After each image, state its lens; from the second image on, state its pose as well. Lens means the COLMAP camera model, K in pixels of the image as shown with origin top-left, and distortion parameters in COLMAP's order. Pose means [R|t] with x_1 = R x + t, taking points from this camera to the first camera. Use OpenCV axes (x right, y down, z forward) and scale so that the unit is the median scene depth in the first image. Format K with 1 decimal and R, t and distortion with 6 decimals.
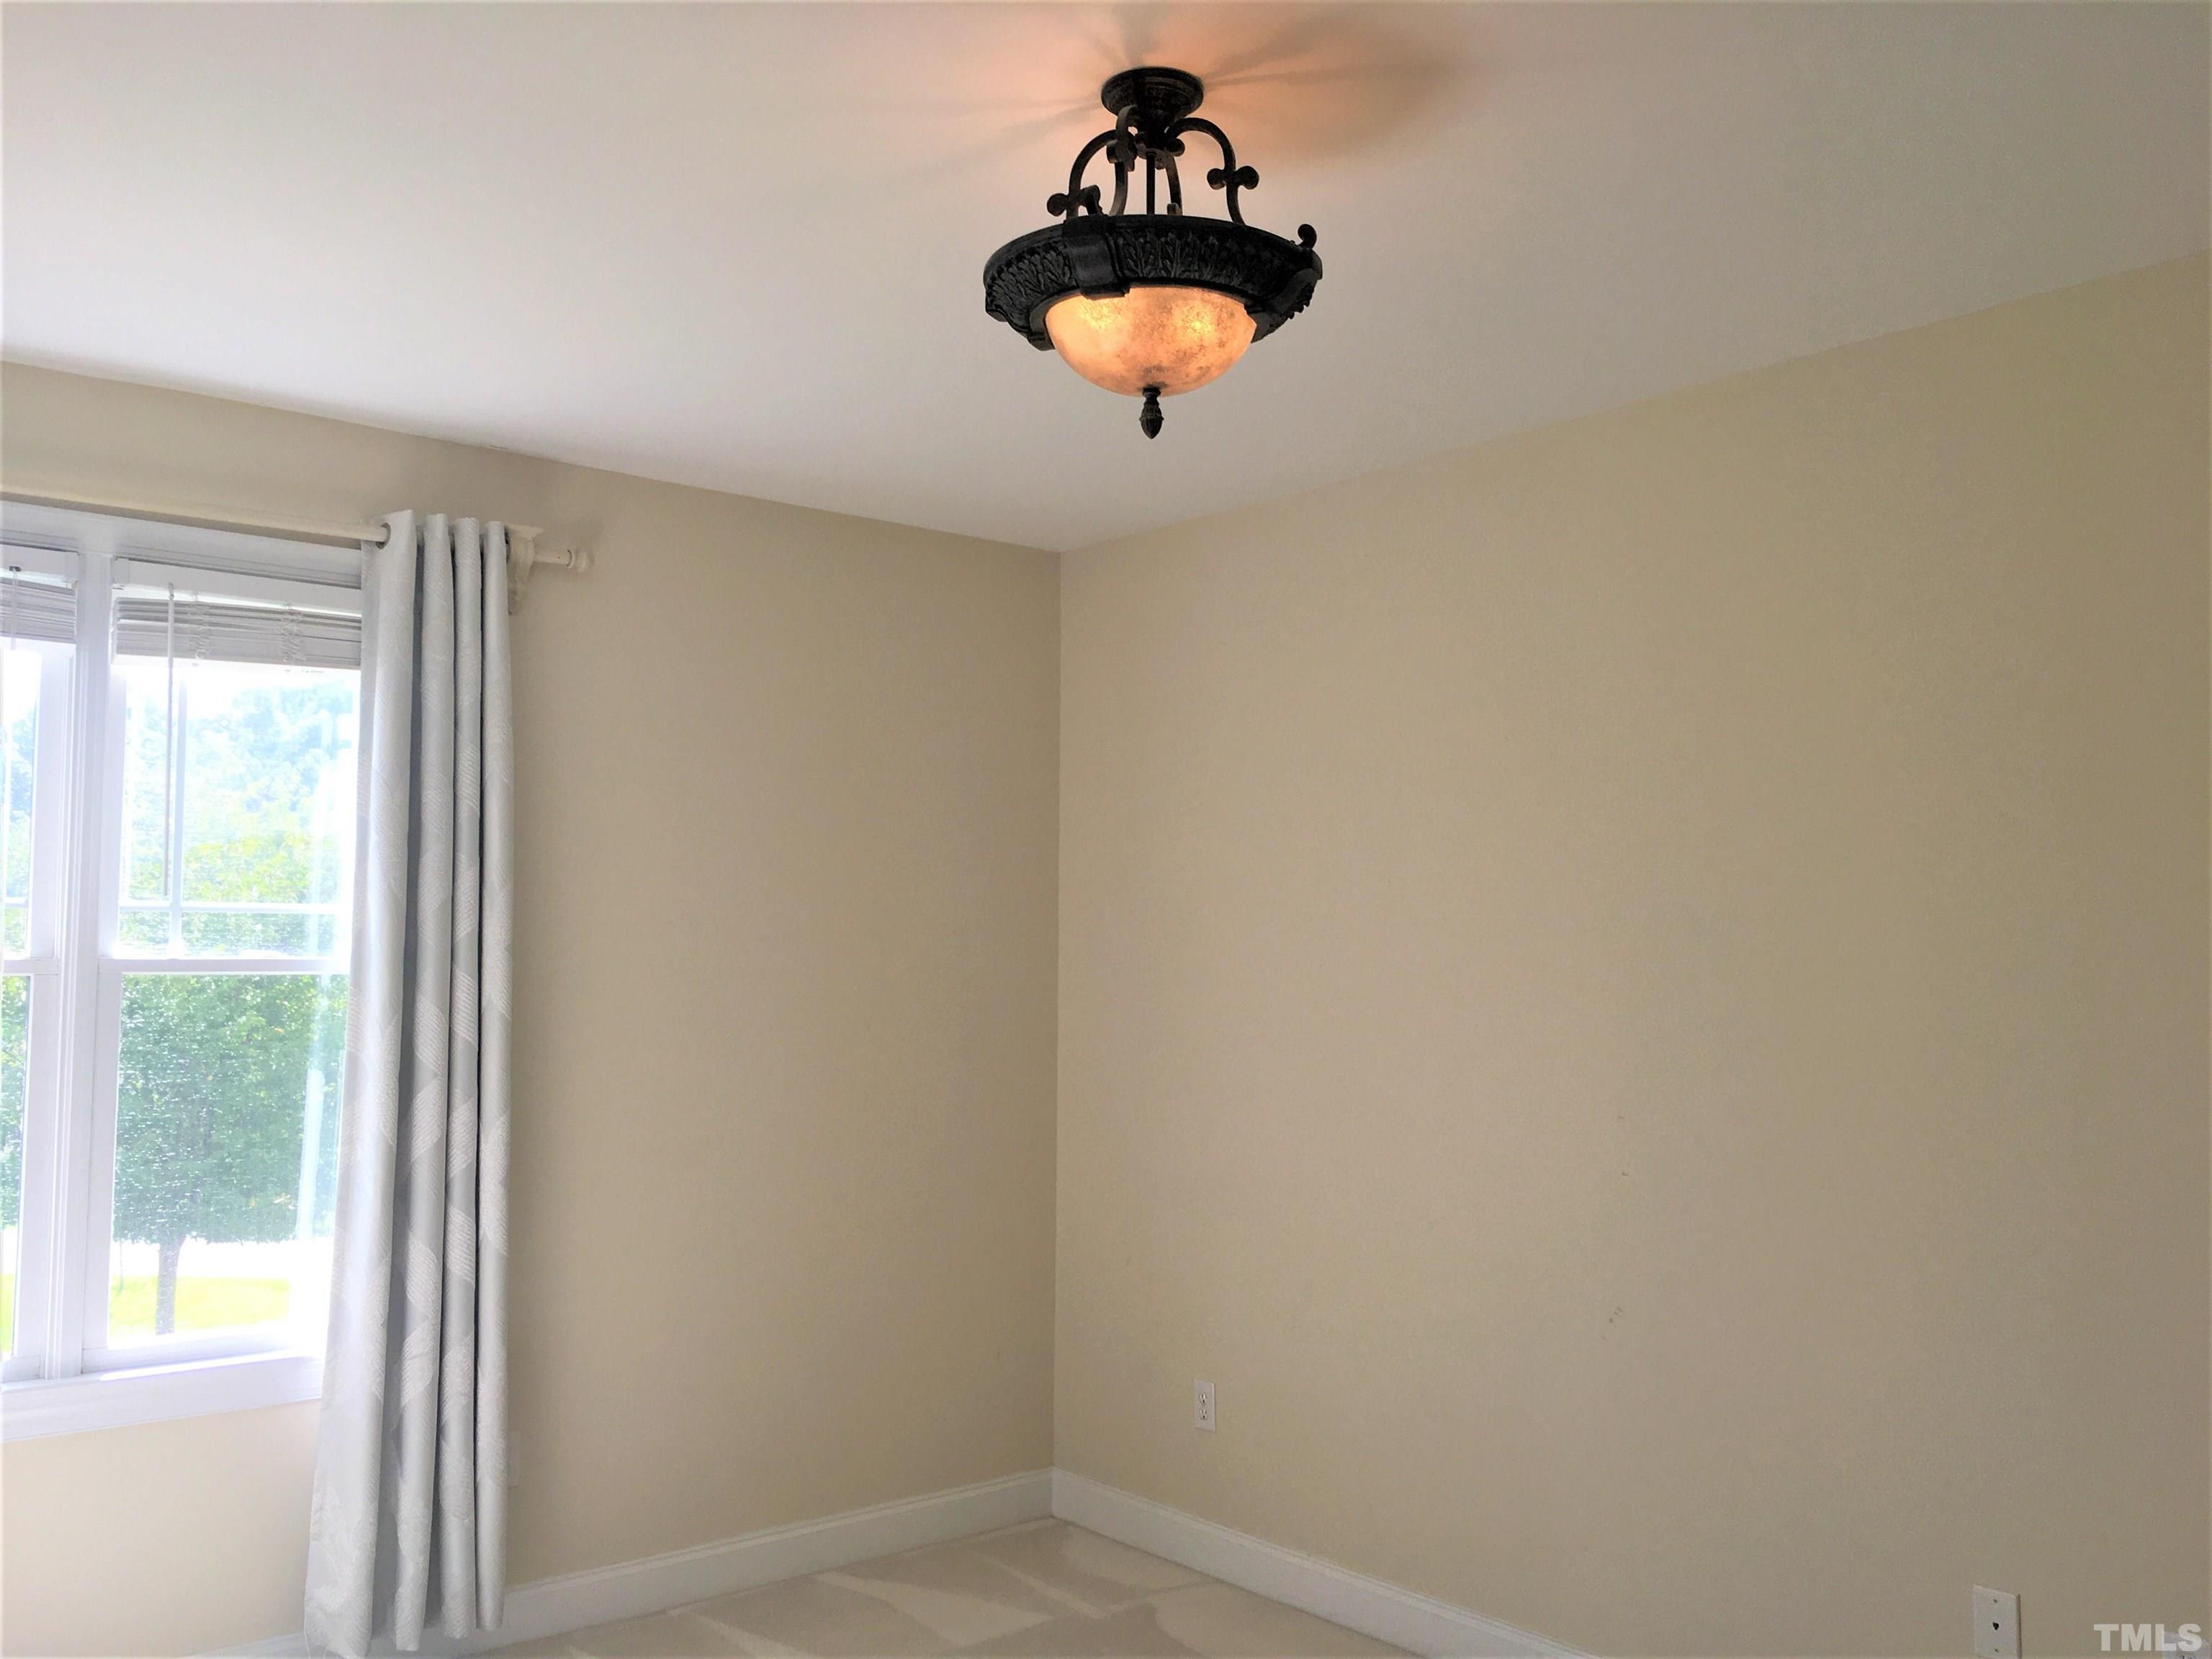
lens RADIAL K [[1888.7, 0, 1107.7], [0, 1888.7, 838.0], [0, 0, 1]] dist [0.073181, -0.088899]
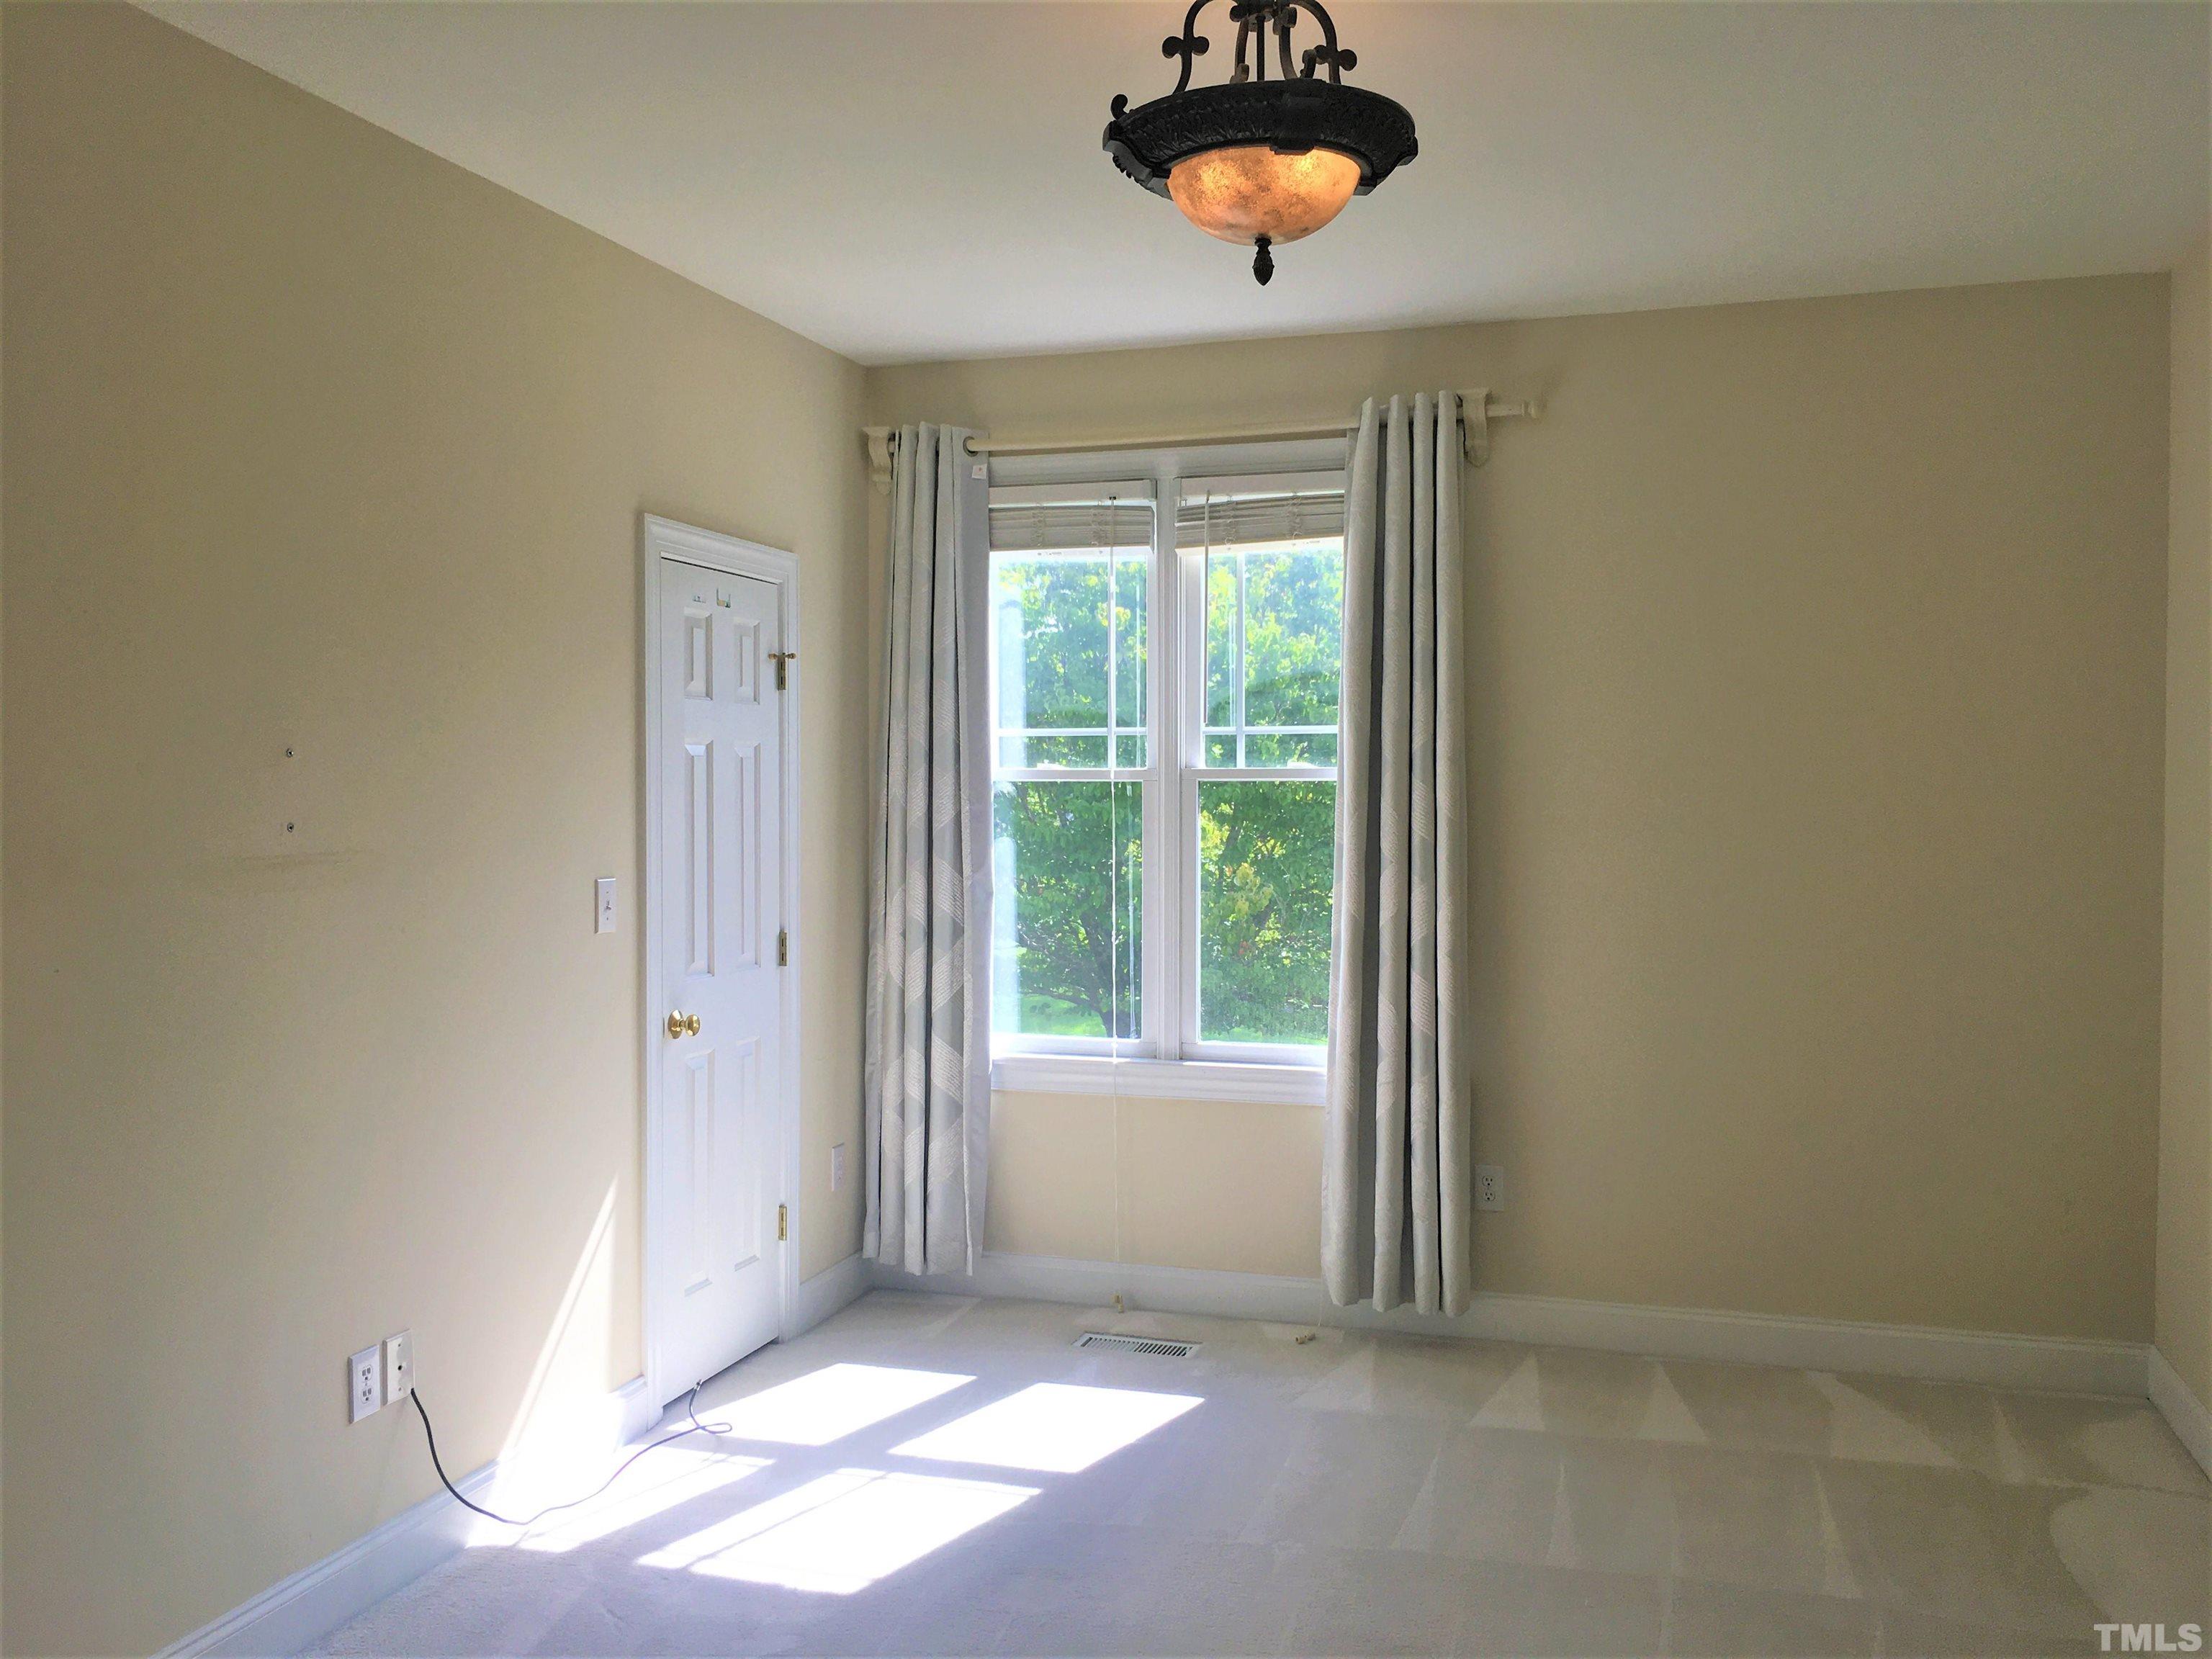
lens RADIAL K [[1888.7, 0, 1107.7], [0, 1888.7, 838.0], [0, 0, 1]] dist [0.073181, -0.088899]
pose [[0.552420, 0.020066, -0.833324, 0.556948], [0.058079, 0.996354, 0.062493, 0.022024], [0.831540, -0.082920, 0.549241, 0.178930]]
